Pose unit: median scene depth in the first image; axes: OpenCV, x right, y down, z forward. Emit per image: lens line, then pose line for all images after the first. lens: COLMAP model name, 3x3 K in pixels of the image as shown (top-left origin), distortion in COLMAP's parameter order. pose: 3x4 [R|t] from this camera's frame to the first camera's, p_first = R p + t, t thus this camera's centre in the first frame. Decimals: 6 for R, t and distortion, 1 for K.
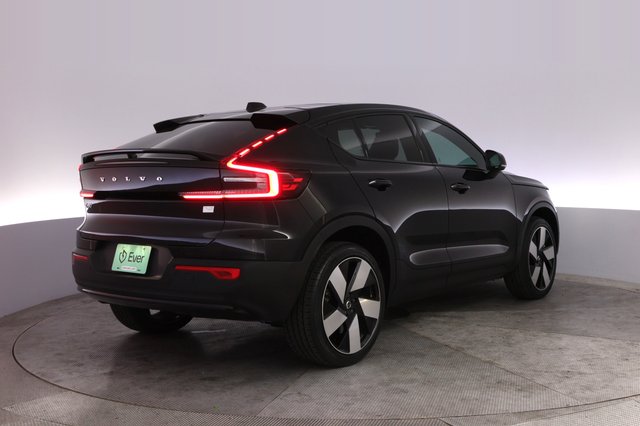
lens RADIAL K [[554.7, 0, 320.0], [0, 554.7, 213.0], [0, 0, 1]] dist [-0.010548, 0.001111]
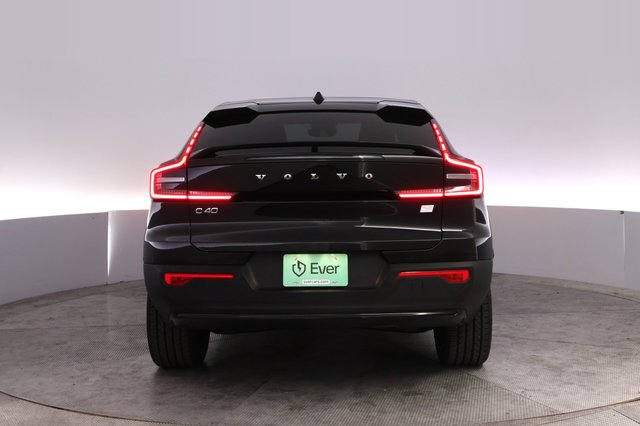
lens RADIAL K [[554.7, 0, 320.0], [0, 554.7, 213.0], [0, 0, 1]] dist [-0.010548, 0.001111]
pose [[0.909396, -0.039665, 0.414037, -0.684031], [0.038006, 0.999202, 0.012247, -0.016277], [-0.414192, 0.004599, 0.910178, 0.215504]]
